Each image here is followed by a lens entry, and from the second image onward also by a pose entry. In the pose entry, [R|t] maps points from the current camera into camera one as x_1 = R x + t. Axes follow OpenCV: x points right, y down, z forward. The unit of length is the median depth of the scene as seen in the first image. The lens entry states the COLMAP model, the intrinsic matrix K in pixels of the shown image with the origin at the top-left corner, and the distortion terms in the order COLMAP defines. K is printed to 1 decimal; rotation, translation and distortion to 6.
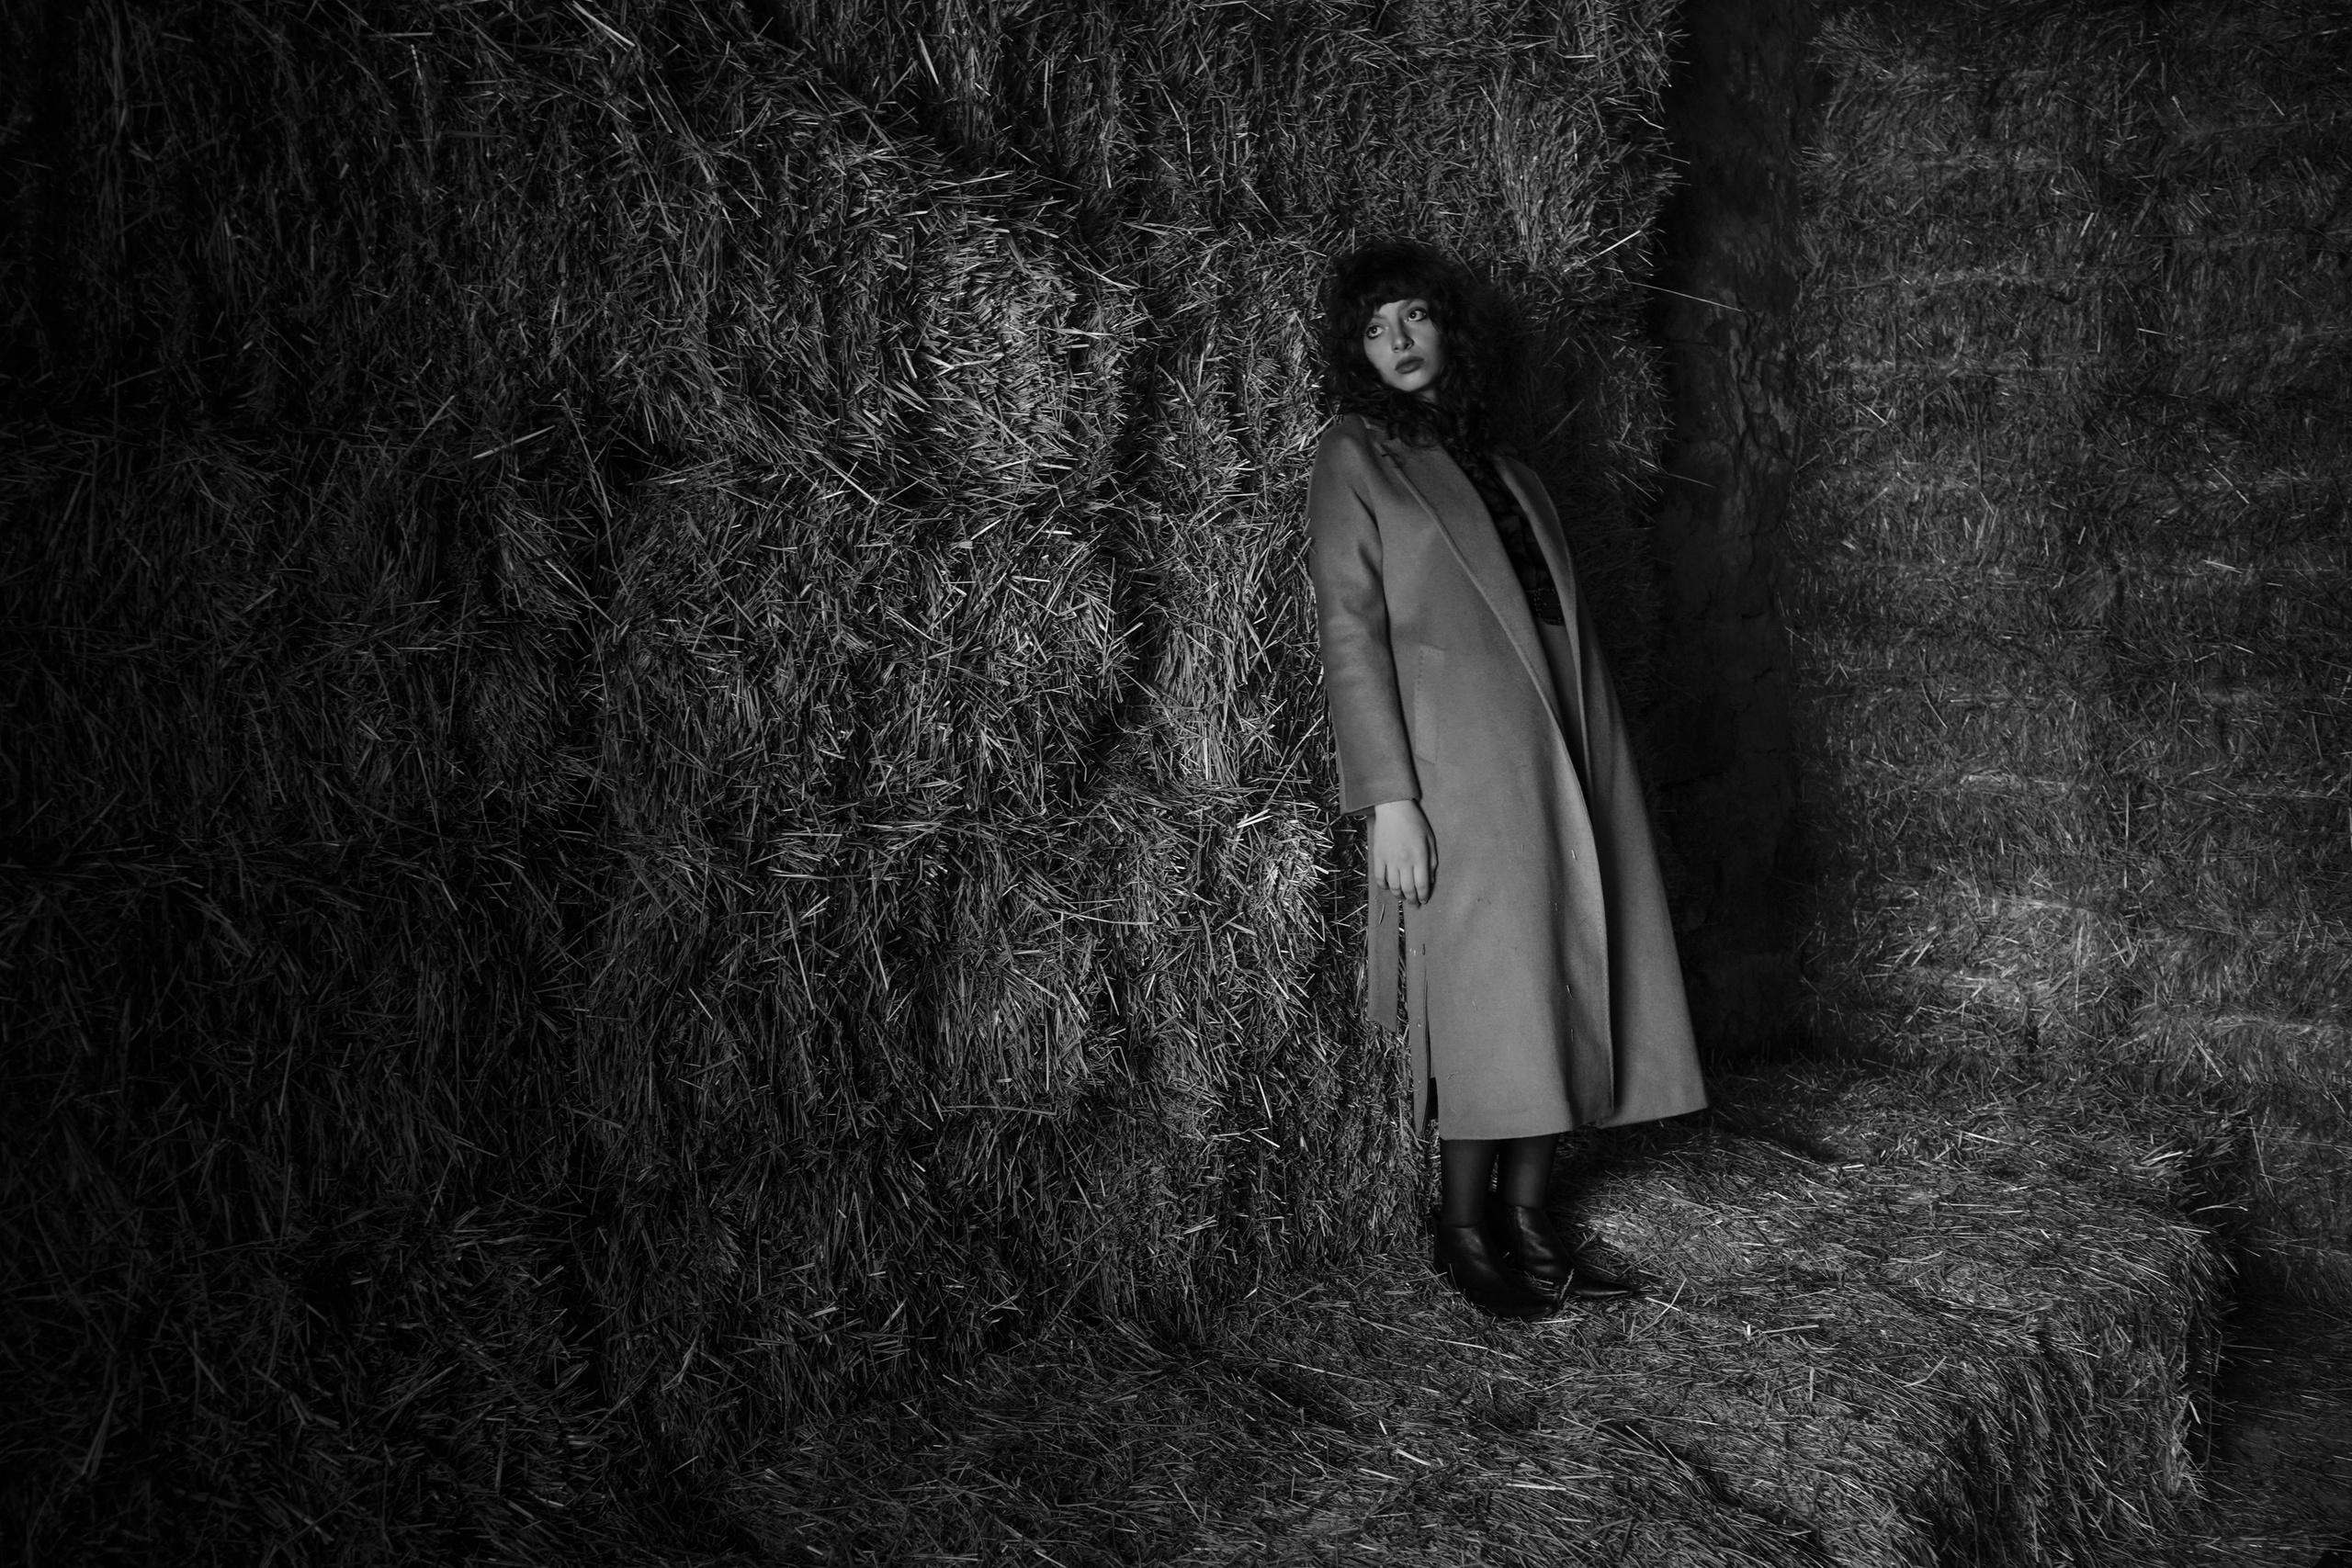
lens RADIAL K [[1871.6, 0, 1168.0], [0, 1871.6, 780.0], [0, 0, 1]] dist [-0.016367, 0.012542]
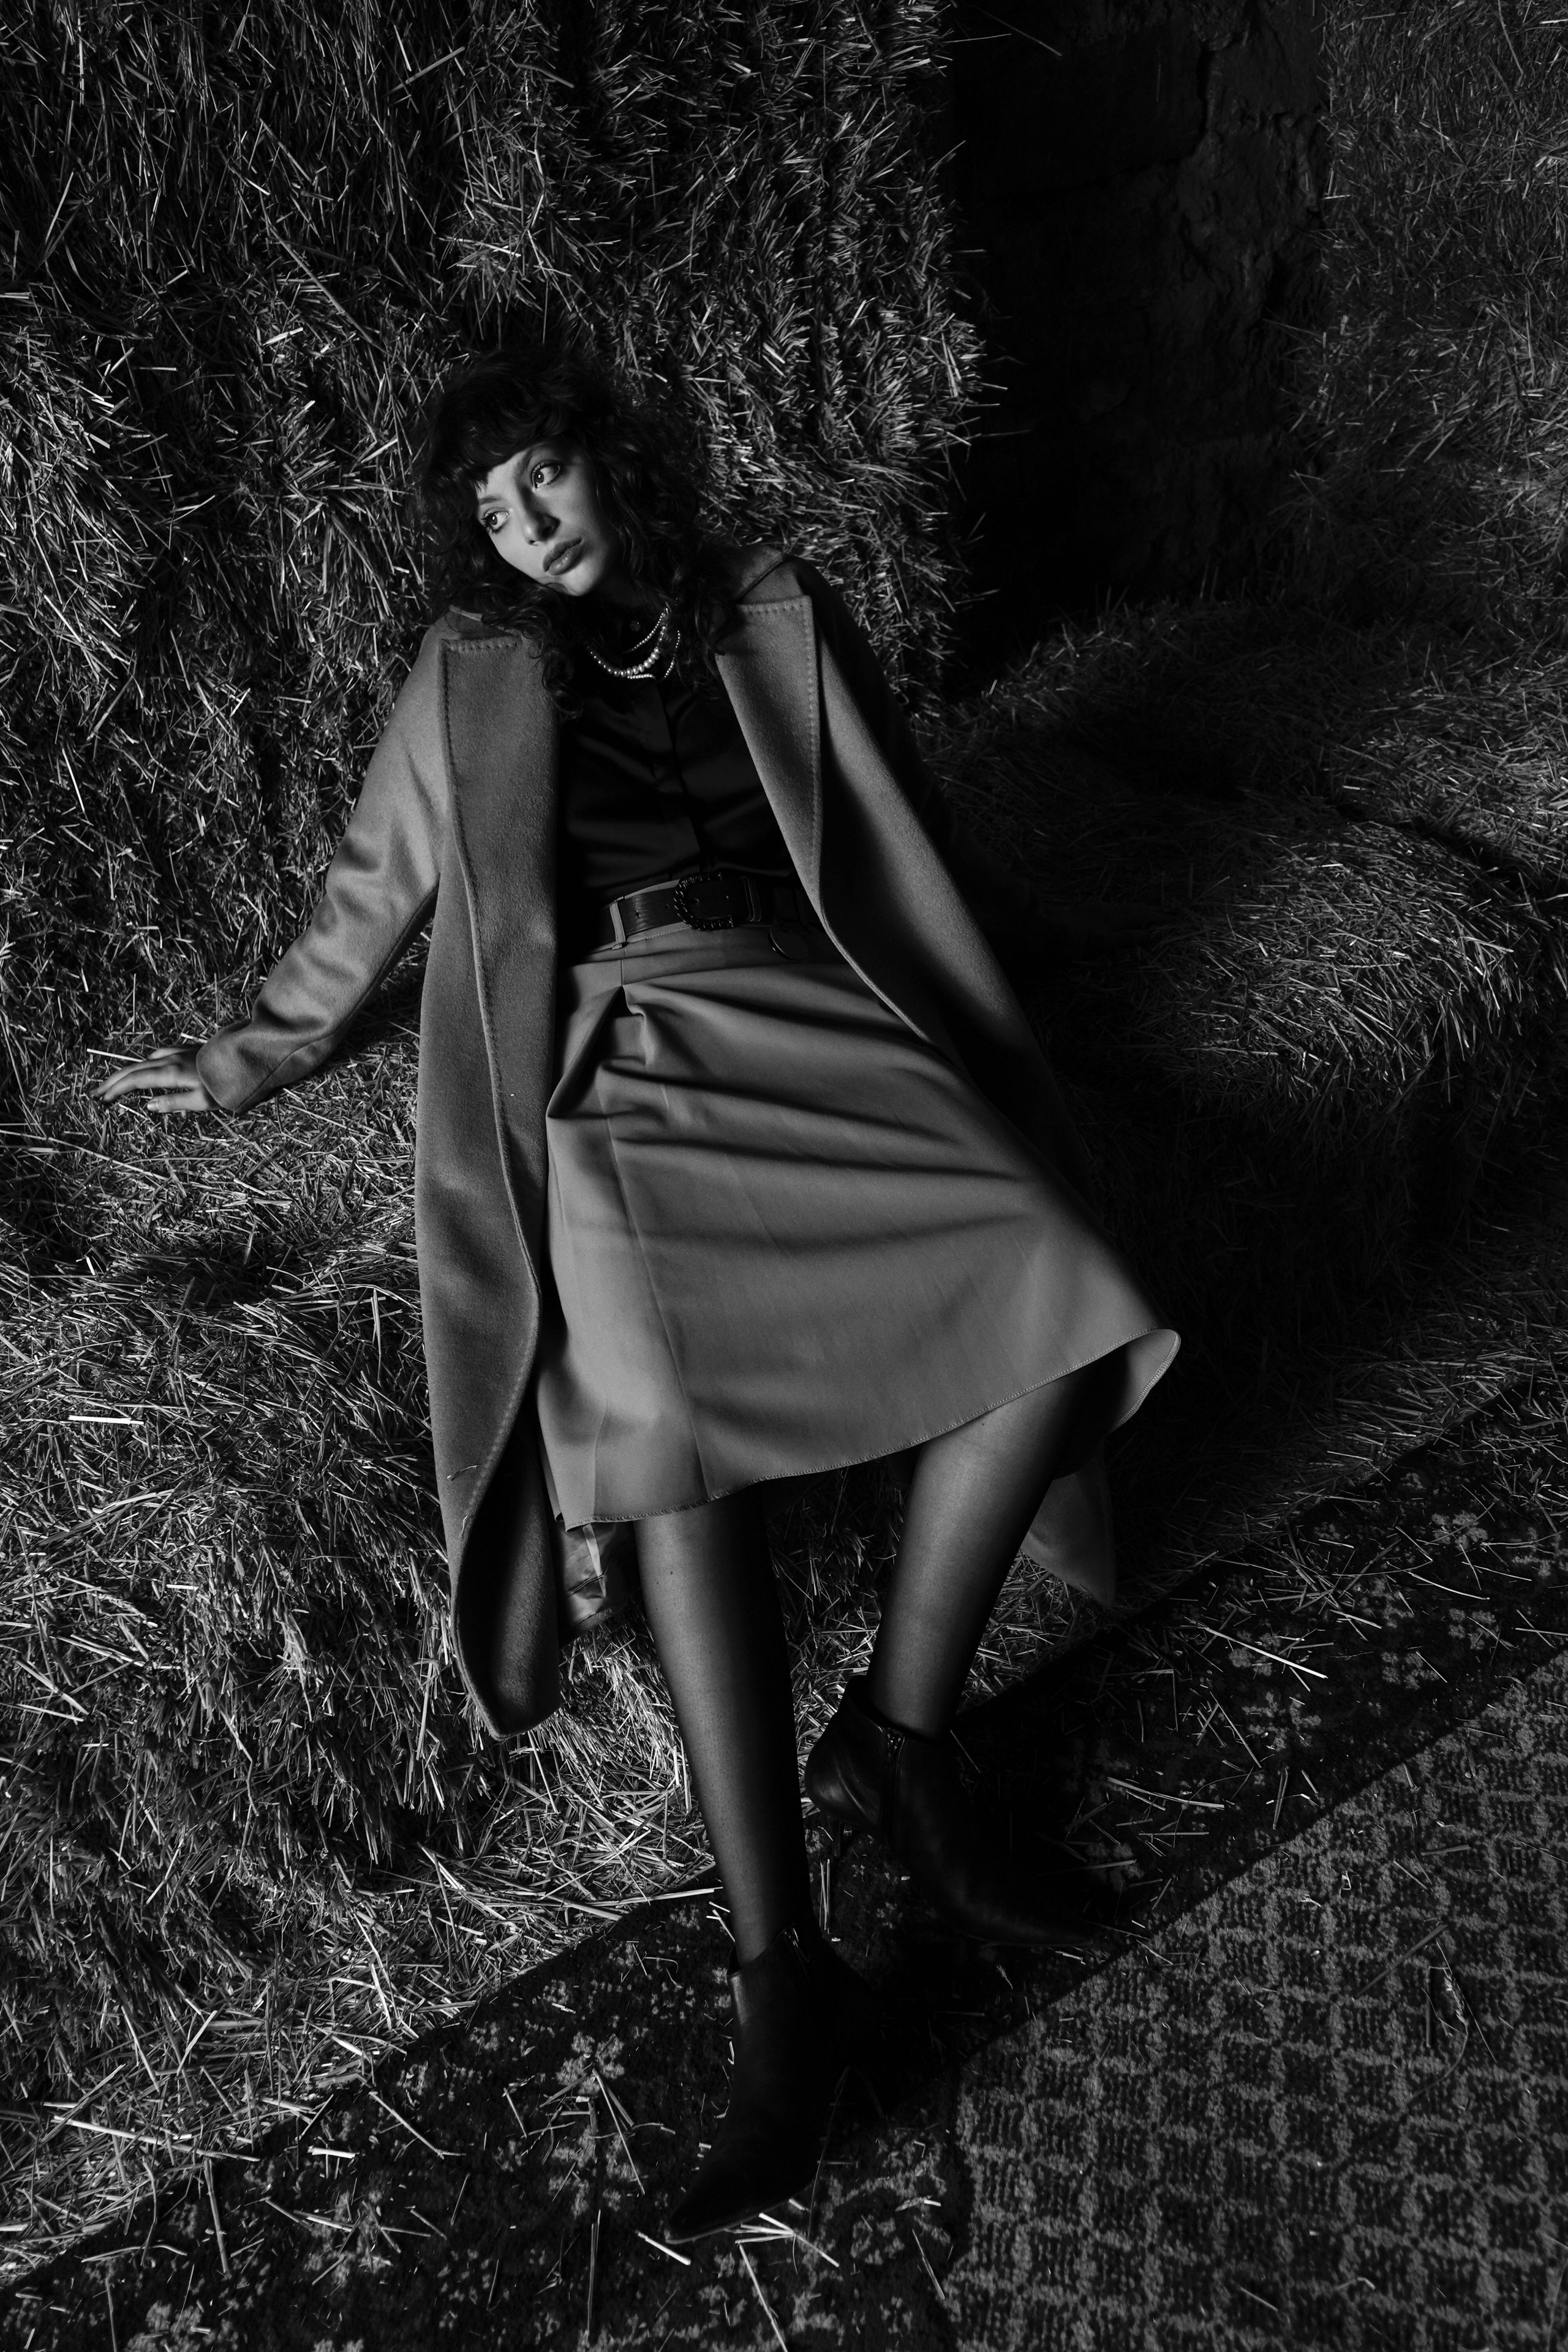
lens RADIAL K [[1871.8, 0, 786.1], [0, 1871.8, 1188.3], [0, 0, 1]] dist [-0.016367, 0.012542]
pose [[0.987919, 0.050082, -0.146654, 0.300188], [0.032700, 0.857665, 0.513169, -0.038374], [0.151481, -0.511765, 0.845666, 0.242254]]
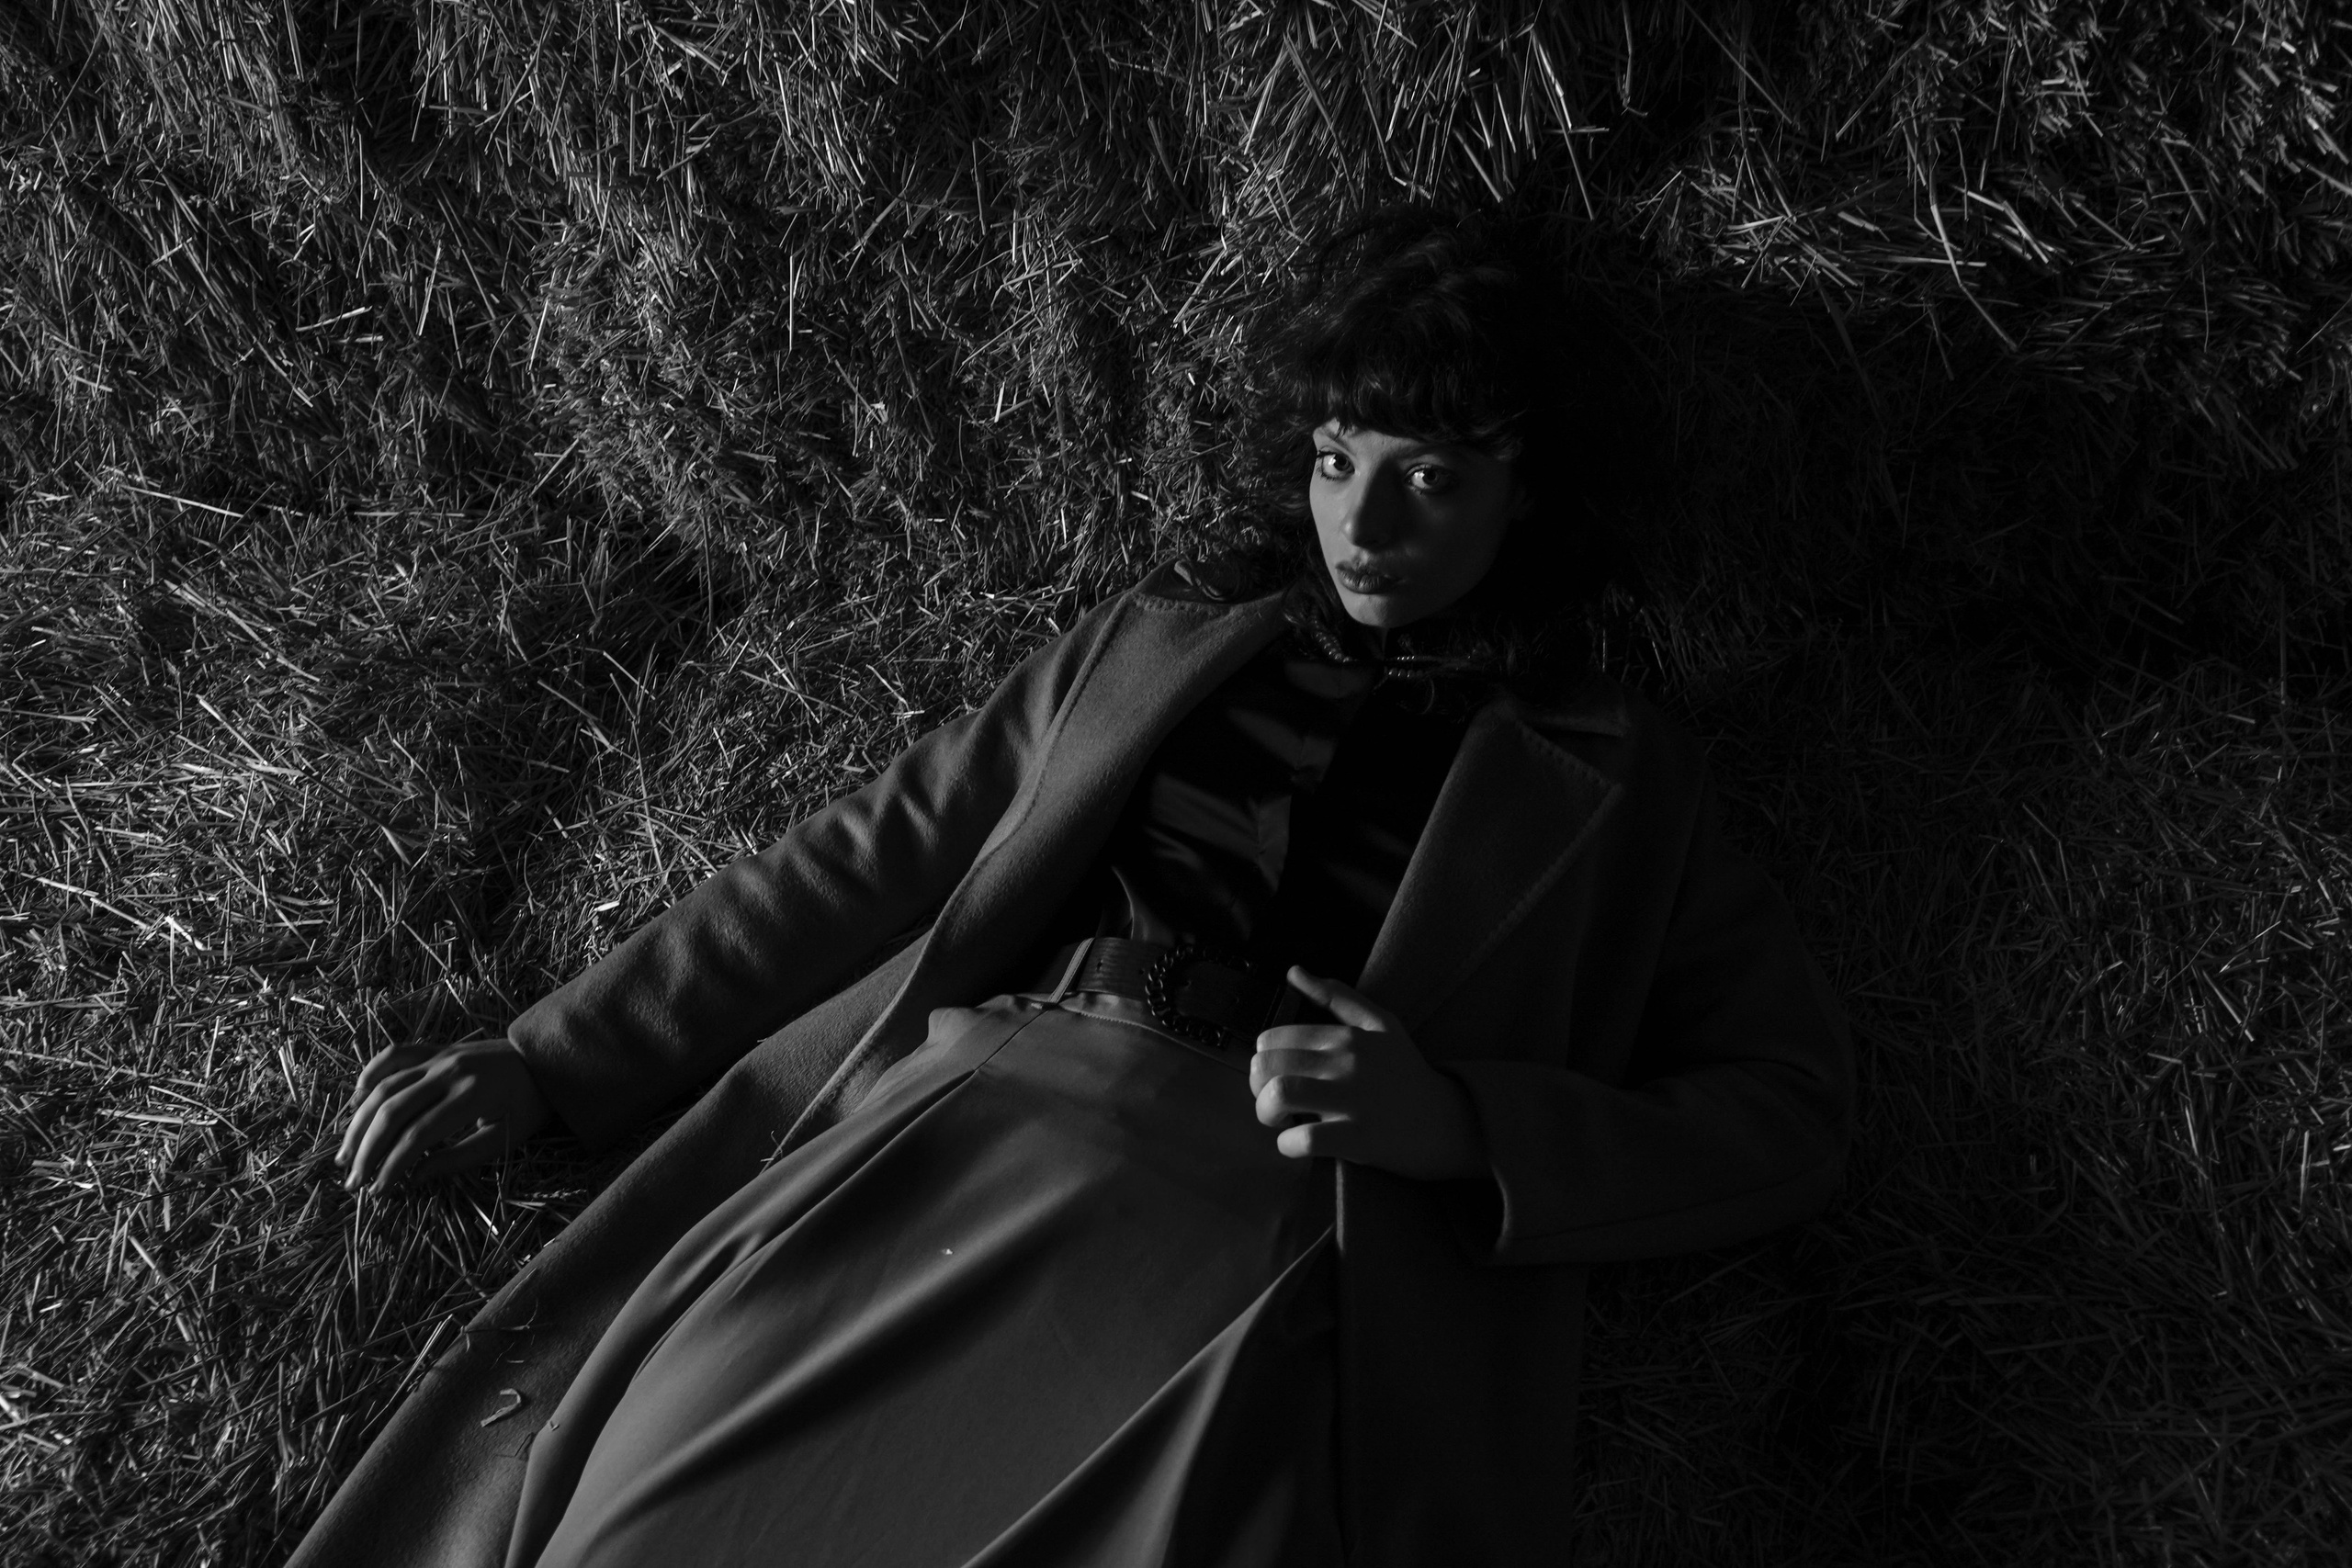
lens RADIAL K [[1871.6, 0, 1164.5], [0, 1871.6, 795.6], [0, 0, 1]] dist [-0.016367, 0.012542]
pose [[0.506899, 0.618204, -0.600731, 0.325854], [0.022430, 0.687204, 0.726119, -0.064909], [0.861714, -0.381543, 0.334476, 0.598939]]
